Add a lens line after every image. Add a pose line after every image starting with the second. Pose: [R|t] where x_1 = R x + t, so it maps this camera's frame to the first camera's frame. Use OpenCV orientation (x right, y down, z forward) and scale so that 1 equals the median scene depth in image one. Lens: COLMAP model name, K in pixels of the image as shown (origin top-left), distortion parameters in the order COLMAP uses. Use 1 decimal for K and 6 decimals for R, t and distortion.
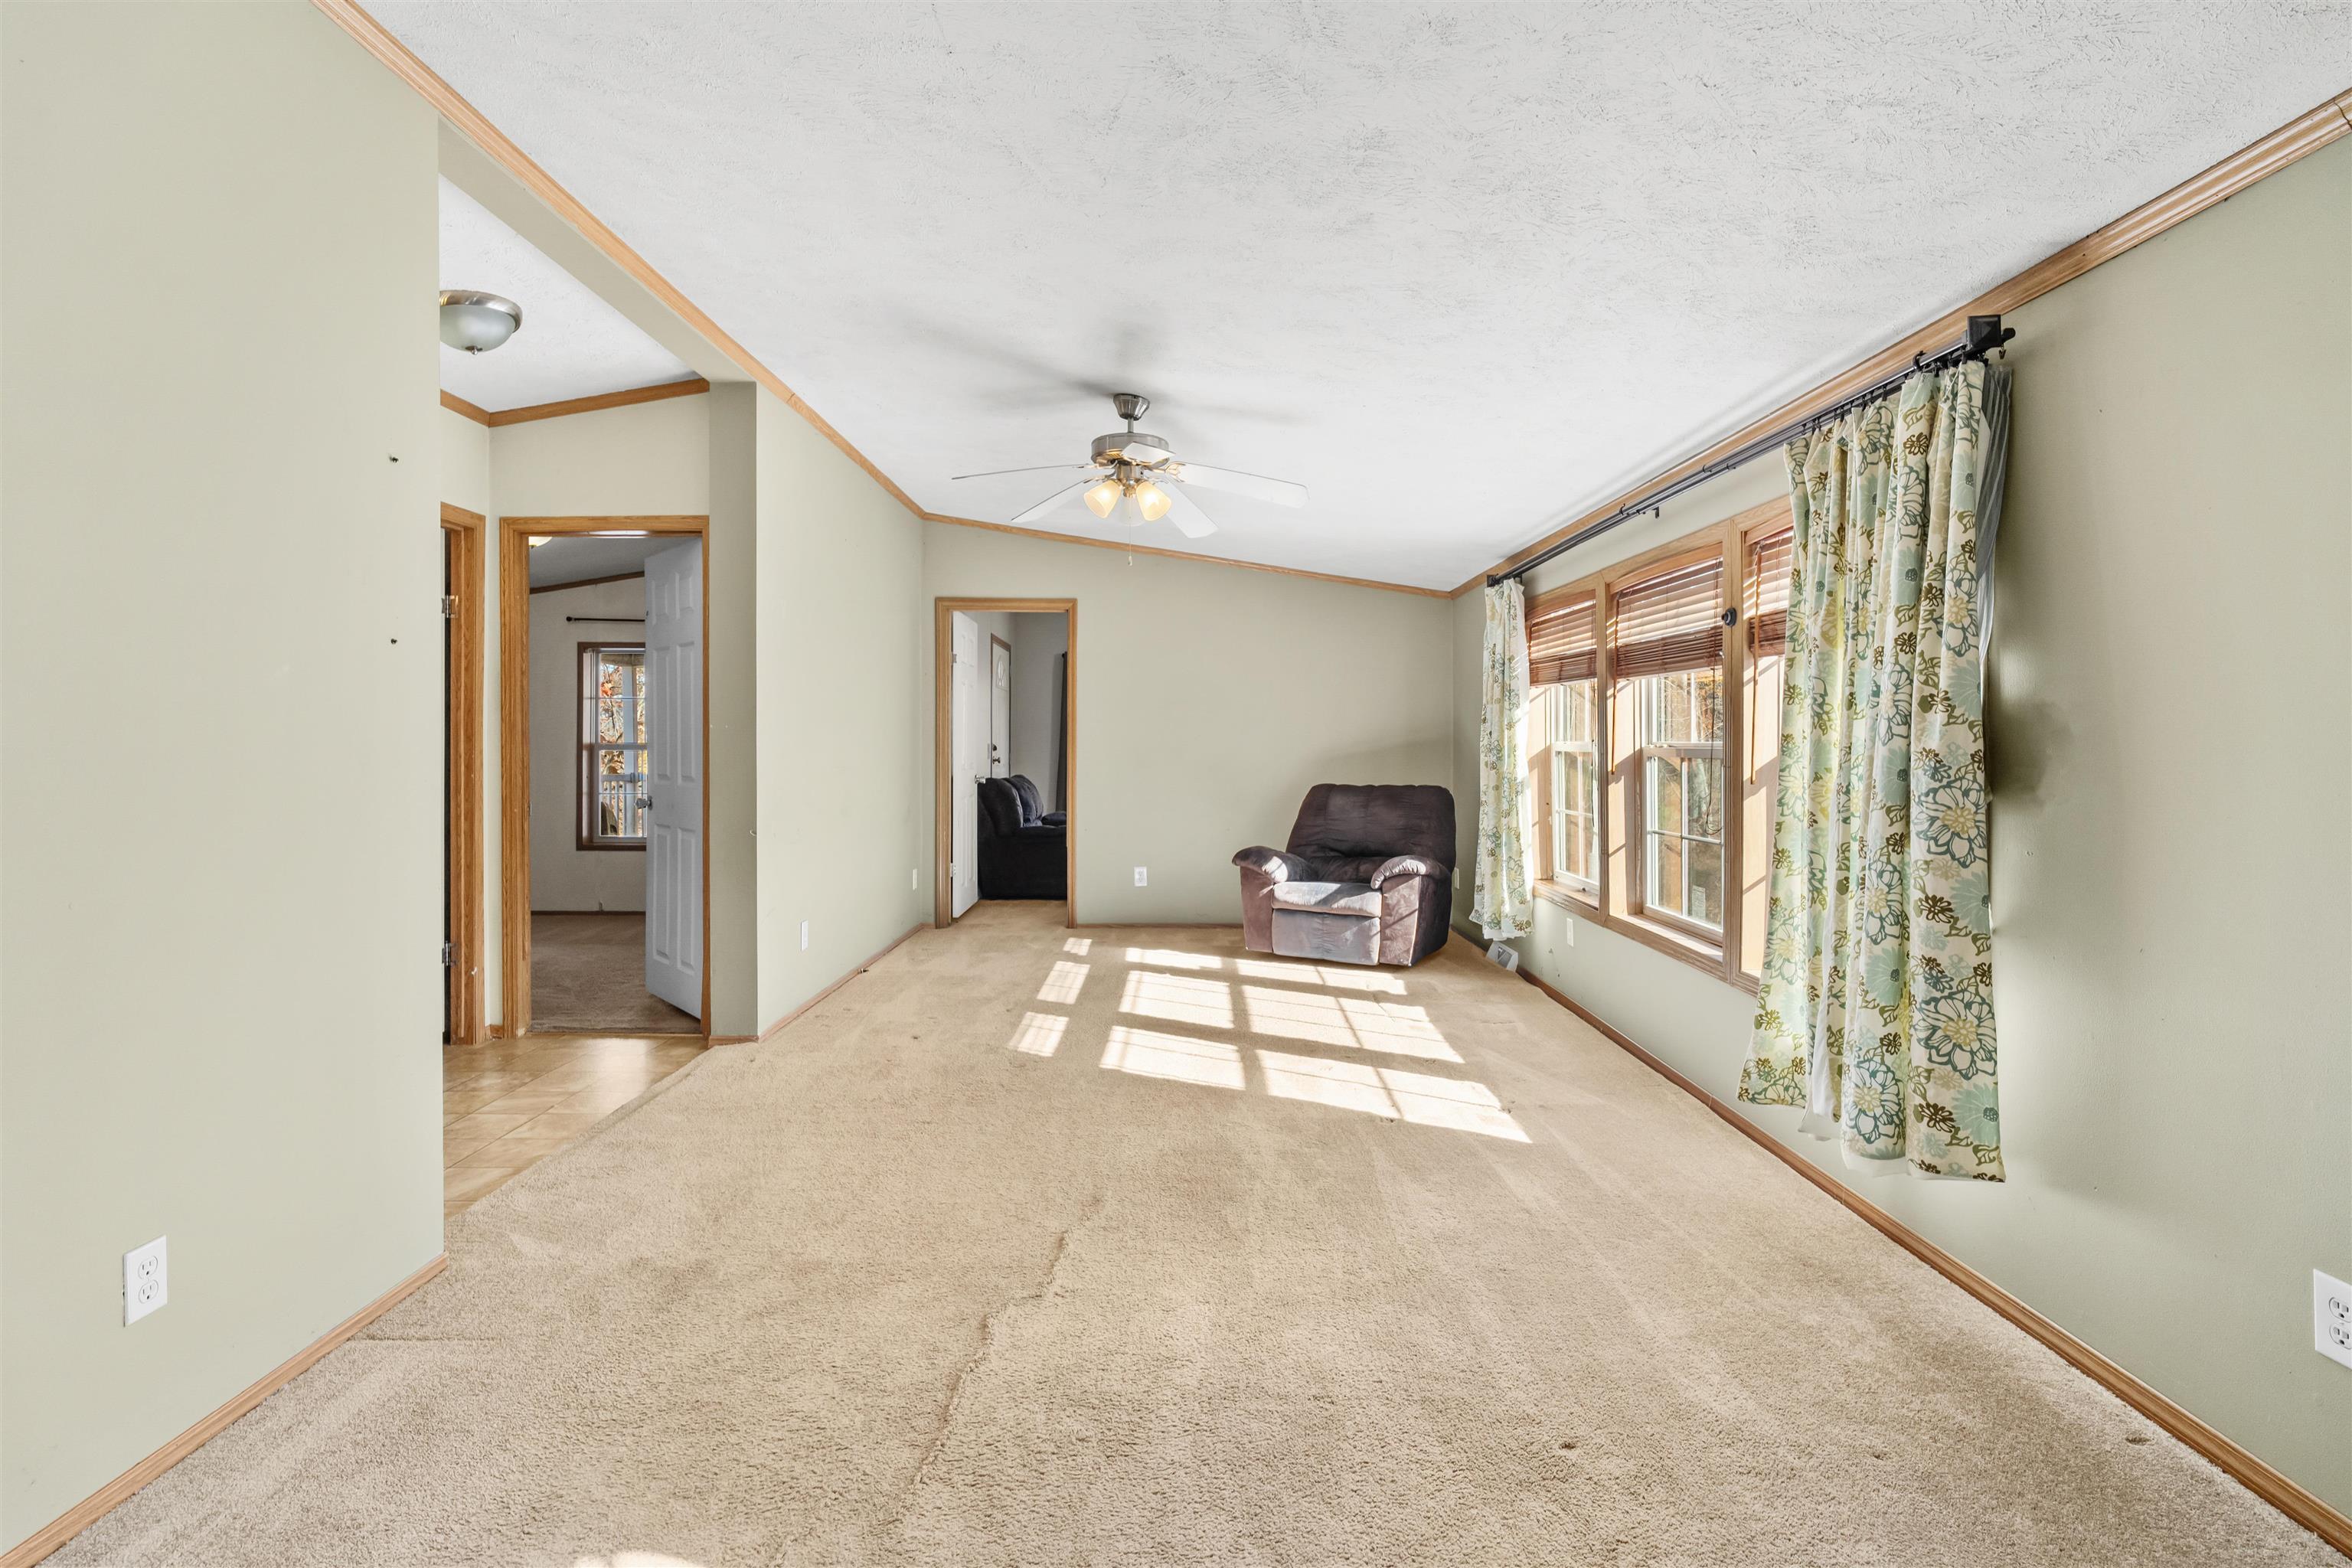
lens RADIAL K [[1114.0, 0, 1178.3], [0, 1114.0, 745.5], [0, 0, 1]] dist [-0.013064, 0.005456]
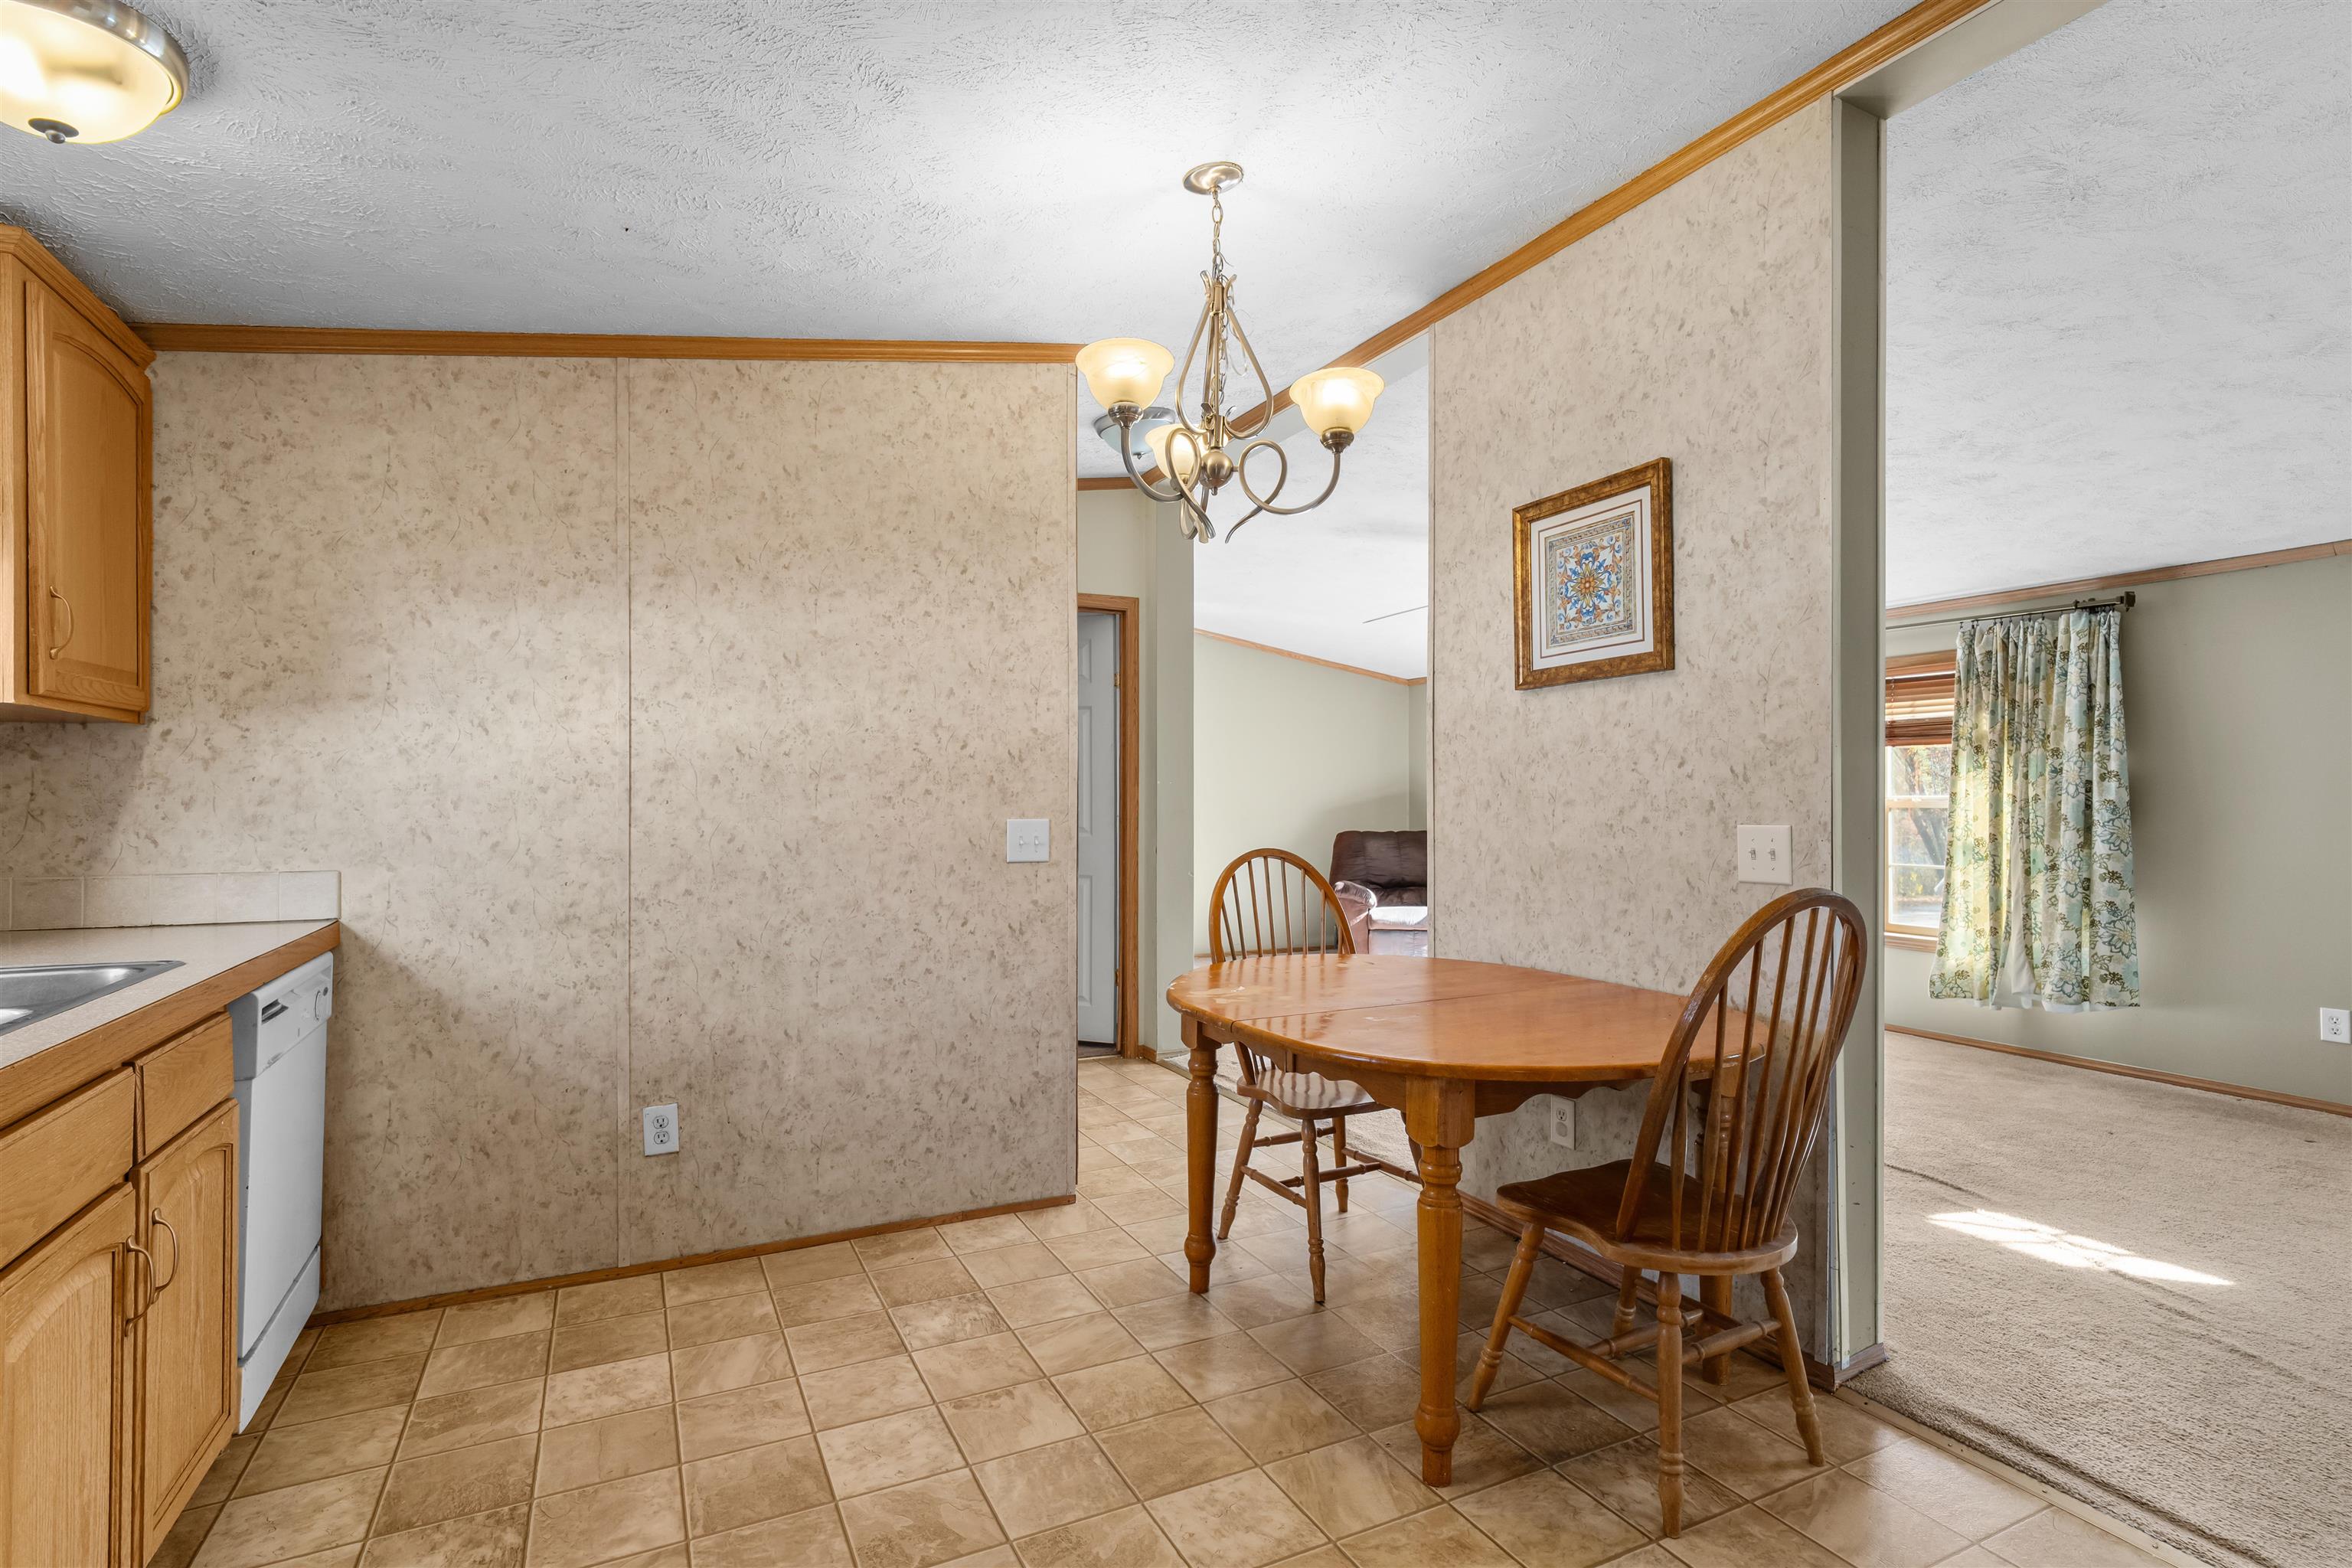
lens RADIAL K [[1114.0, 0, 1168.3], [0, 1114.0, 797.5], [0, 0, 1]] dist [-0.013064, 0.005456]
pose [[0.902768, 0.000716, 0.430126, -1.693646], [0.001185, 0.999991, -0.004152, 0.005981], [-0.430125, 0.004258, 0.902759, -0.094204]]
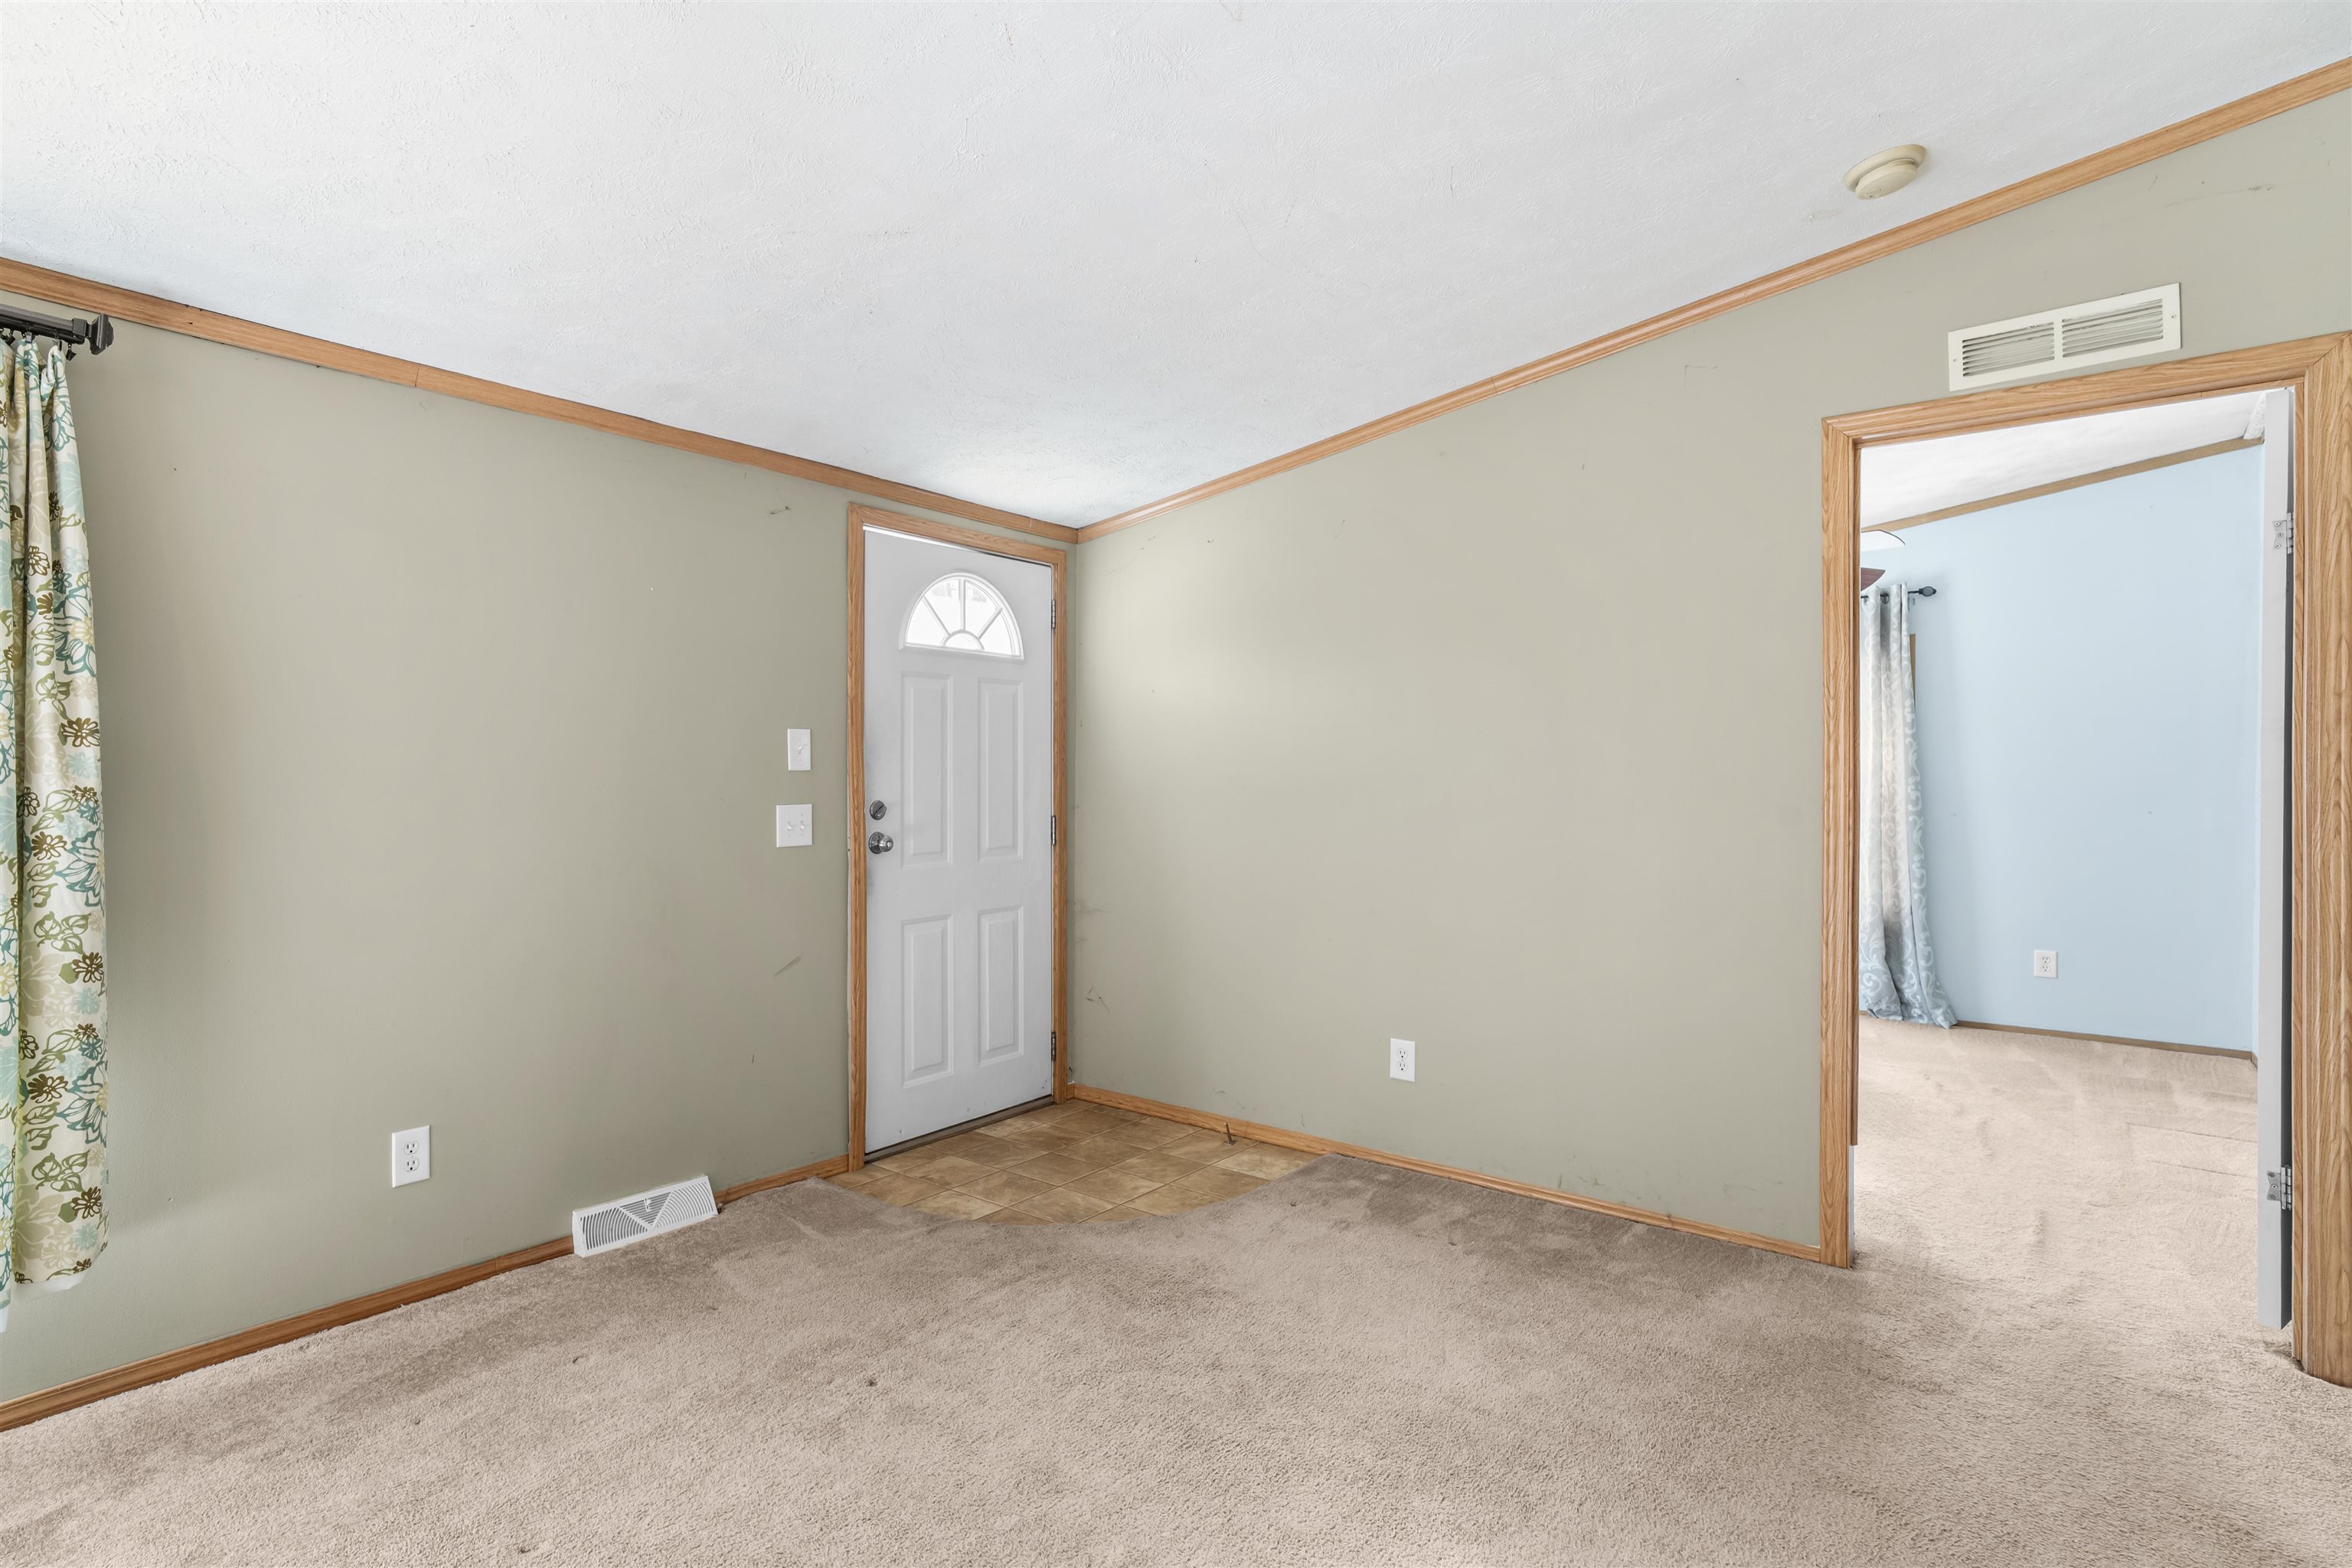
lens RADIAL K [[1114.0, 0, 1099.4], [0, 1114.0, 793.0], [0, 0, 1]] dist [-0.013064, 0.005456]
pose [[-0.778659, -0.010259, 0.627363, -0.468850], [-0.006716, 0.999945, 0.008017, -0.004017], [-0.627411, 0.002029, -0.778686, 1.123569]]
